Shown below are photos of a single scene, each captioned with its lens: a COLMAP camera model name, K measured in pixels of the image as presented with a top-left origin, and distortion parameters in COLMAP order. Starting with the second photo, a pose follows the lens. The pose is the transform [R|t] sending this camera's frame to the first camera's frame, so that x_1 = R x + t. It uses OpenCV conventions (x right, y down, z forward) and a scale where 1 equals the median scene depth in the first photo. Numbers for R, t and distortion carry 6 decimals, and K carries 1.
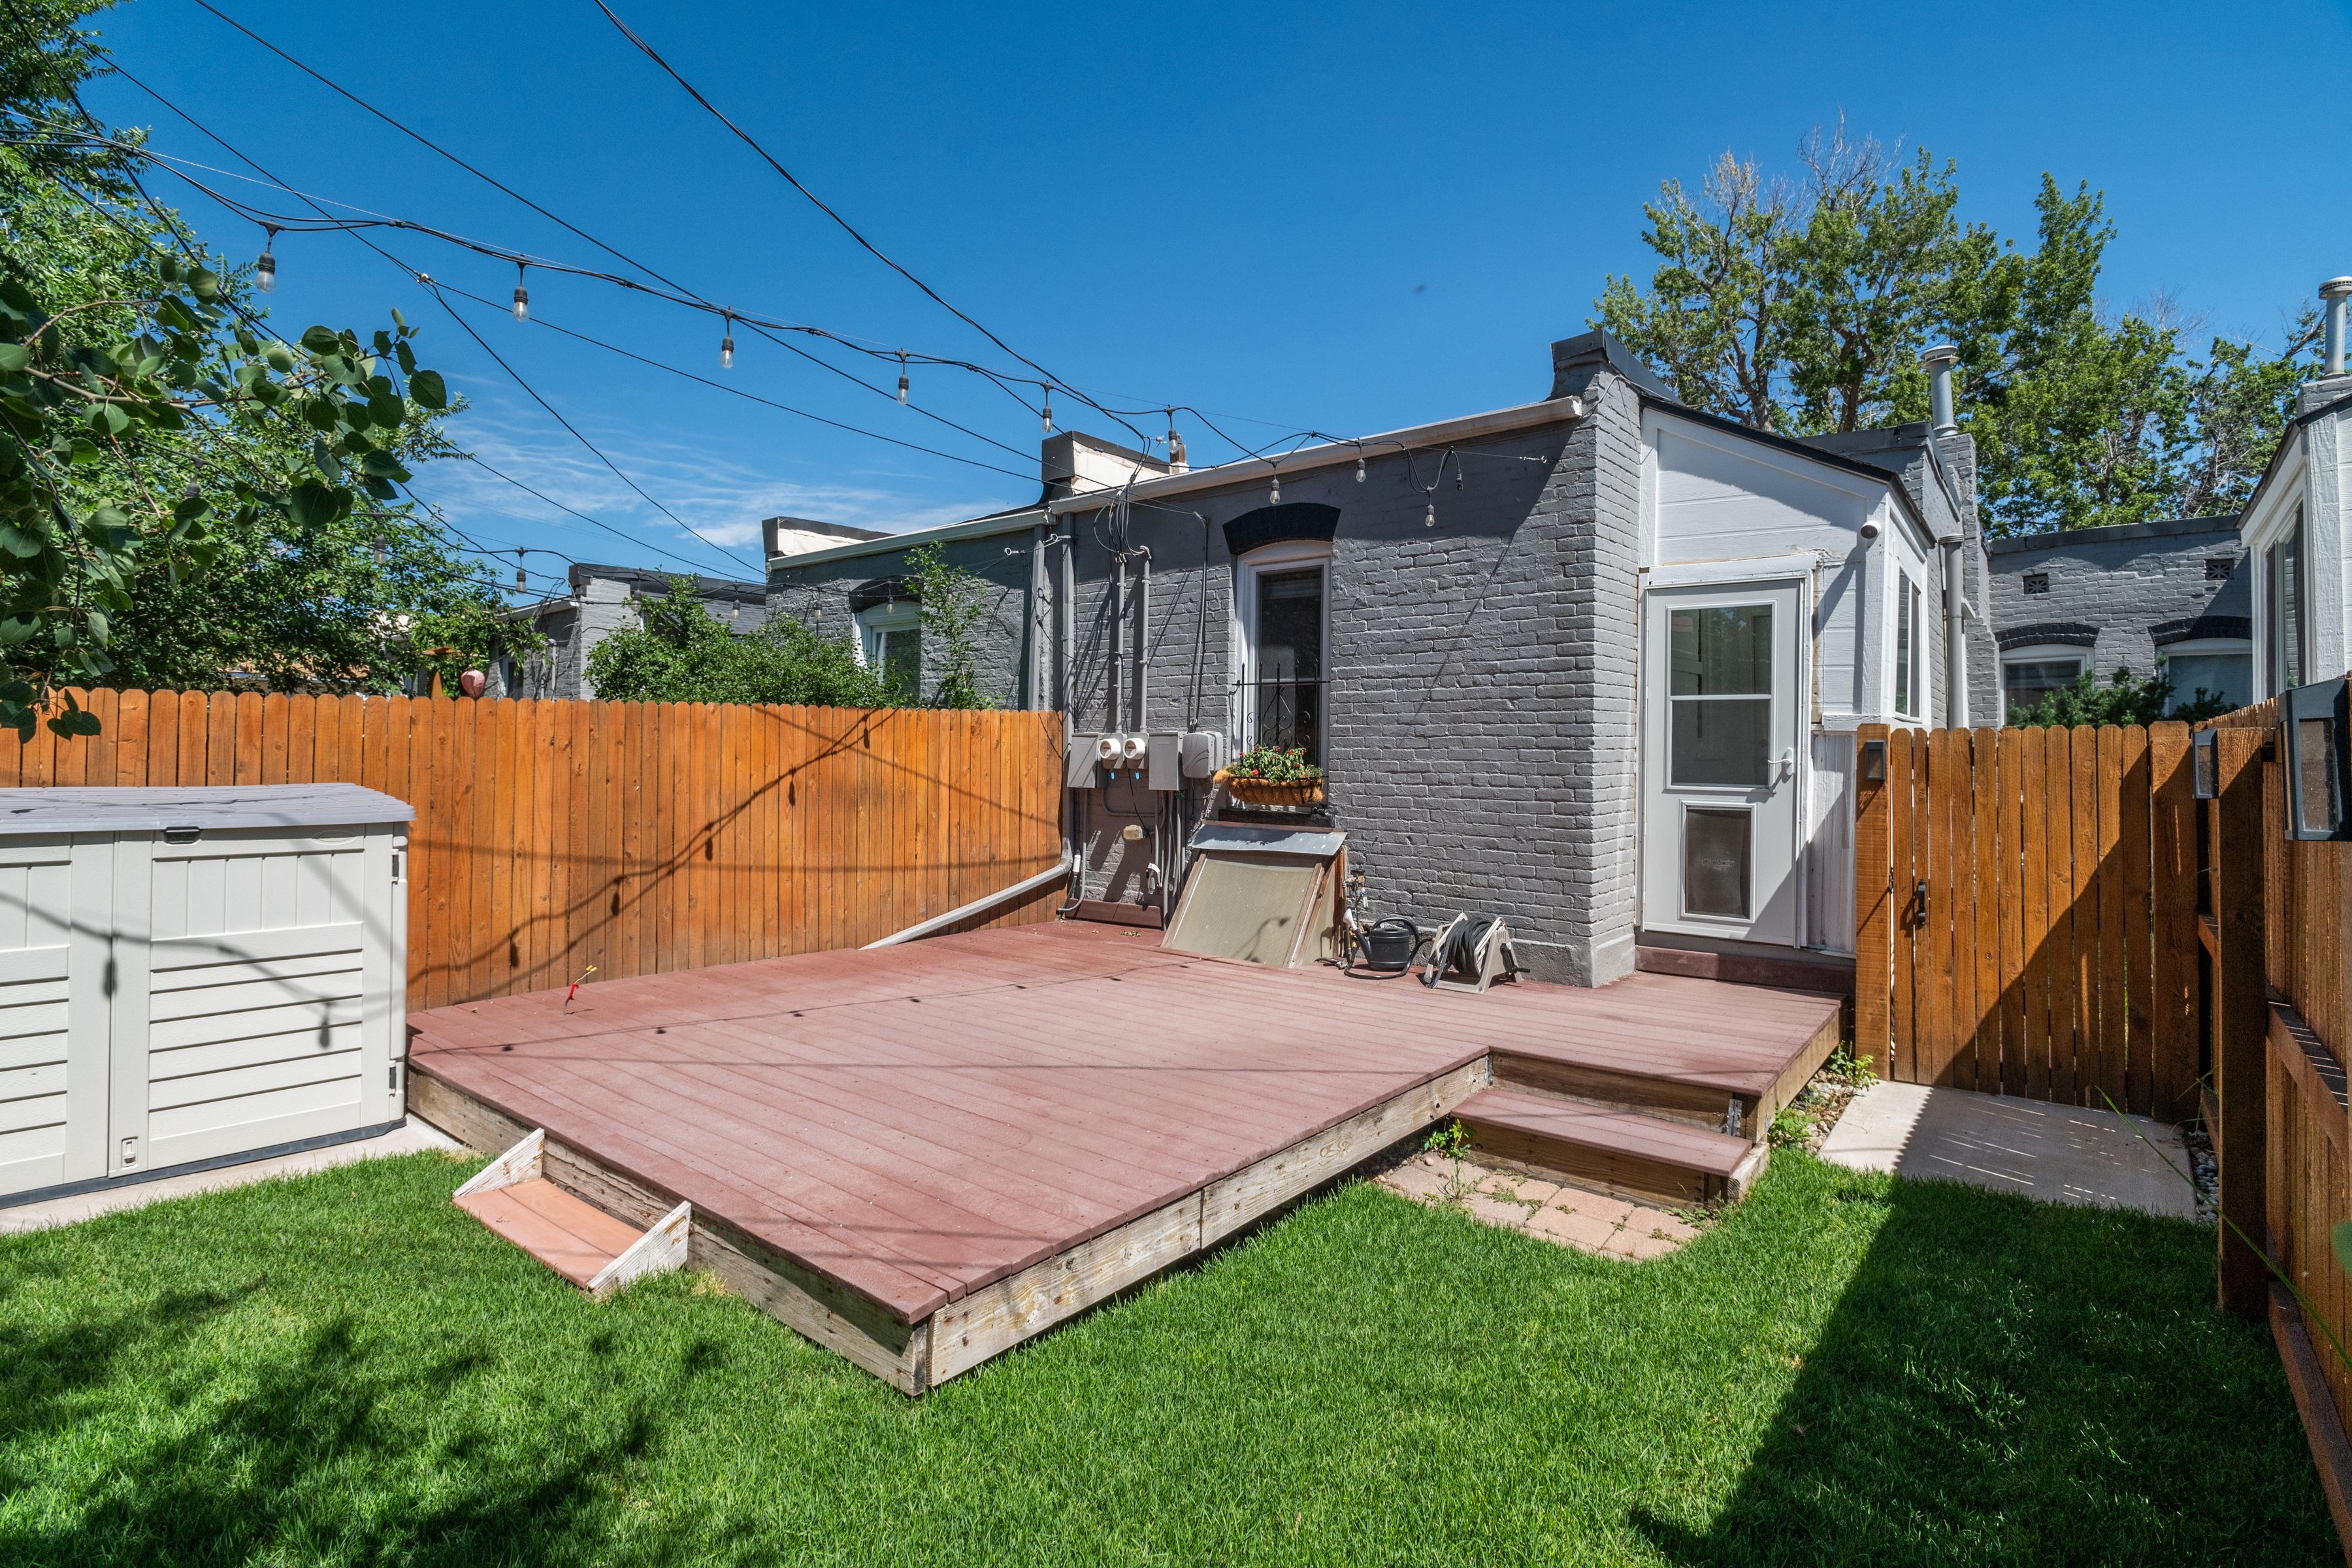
lens RADIAL K [[1147.3, 0, 1172.7], [0, 1147.3, 742.2], [0, 0, 1]] dist [0.000732, -0.000102]
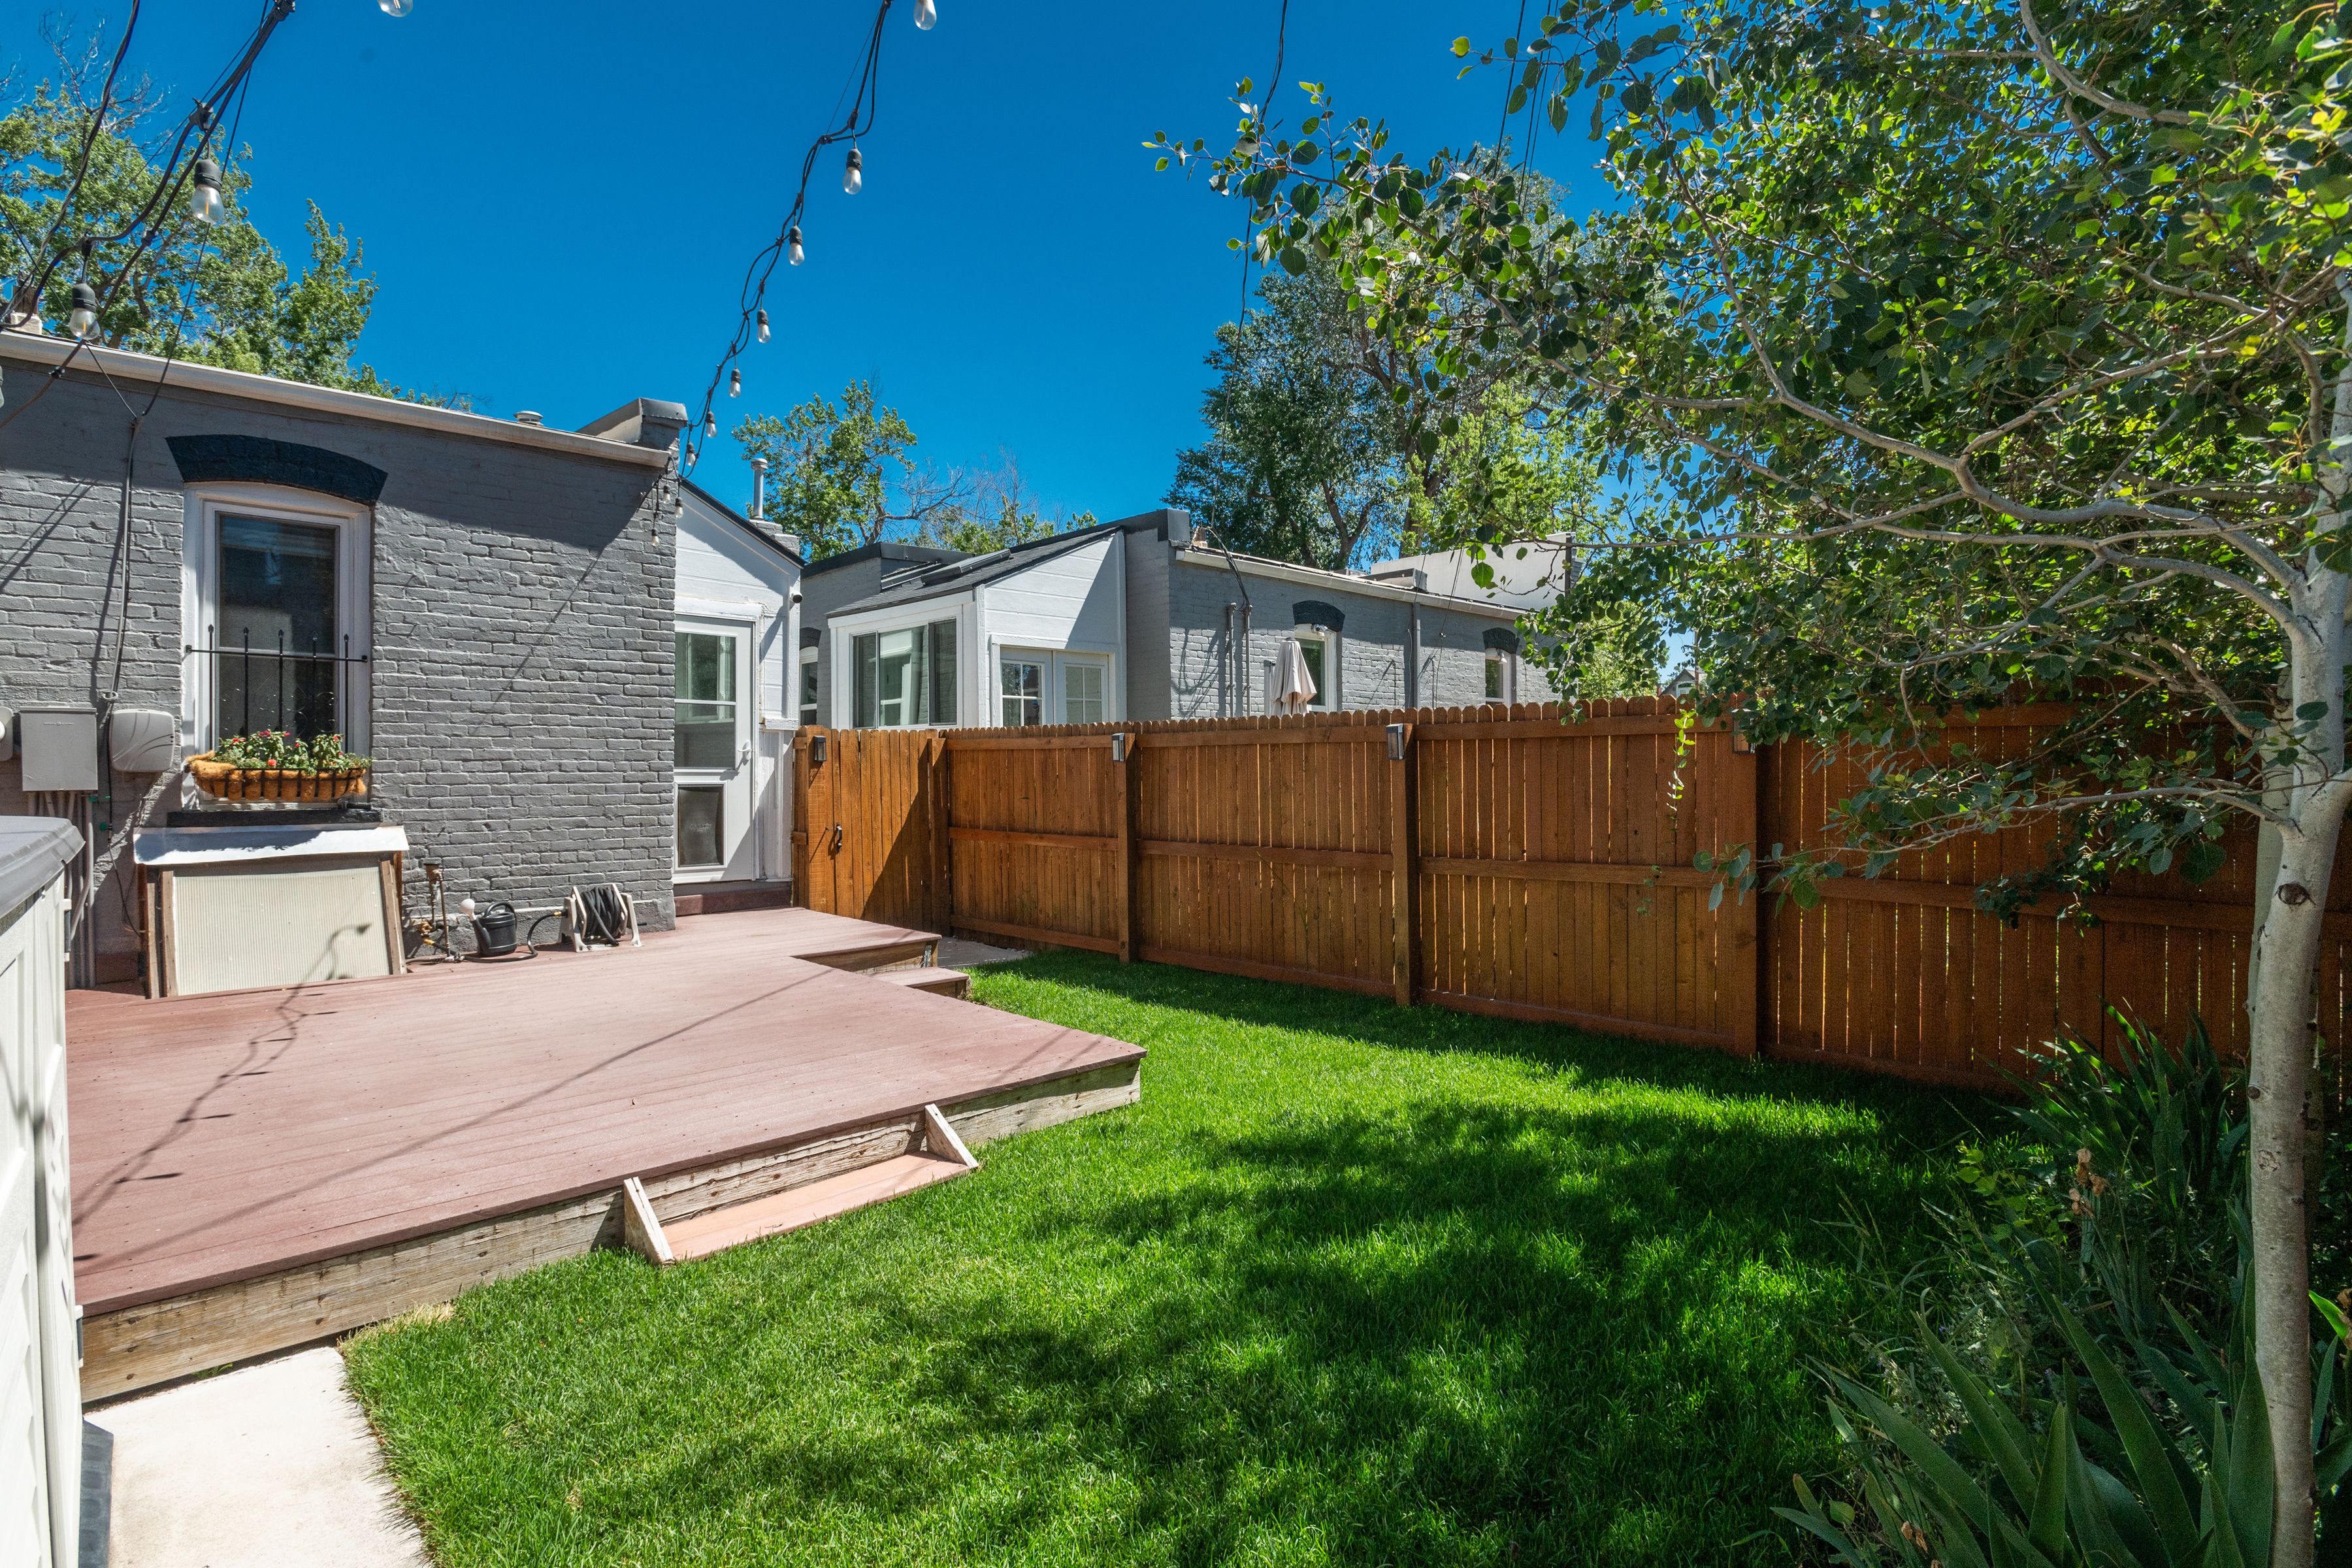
lens RADIAL K [[1106.2, 0, 1176.0], [0, 1106.2, 784.0], [0, 0, 1]] dist [0.000285, 0.000074]
pose [[0.124537, -0.025425, 0.991889, -0.697738], [-0.009772, 0.999592, 0.026849, 0.015442], [-0.992167, -0.013037, 0.124237, 0.280933]]
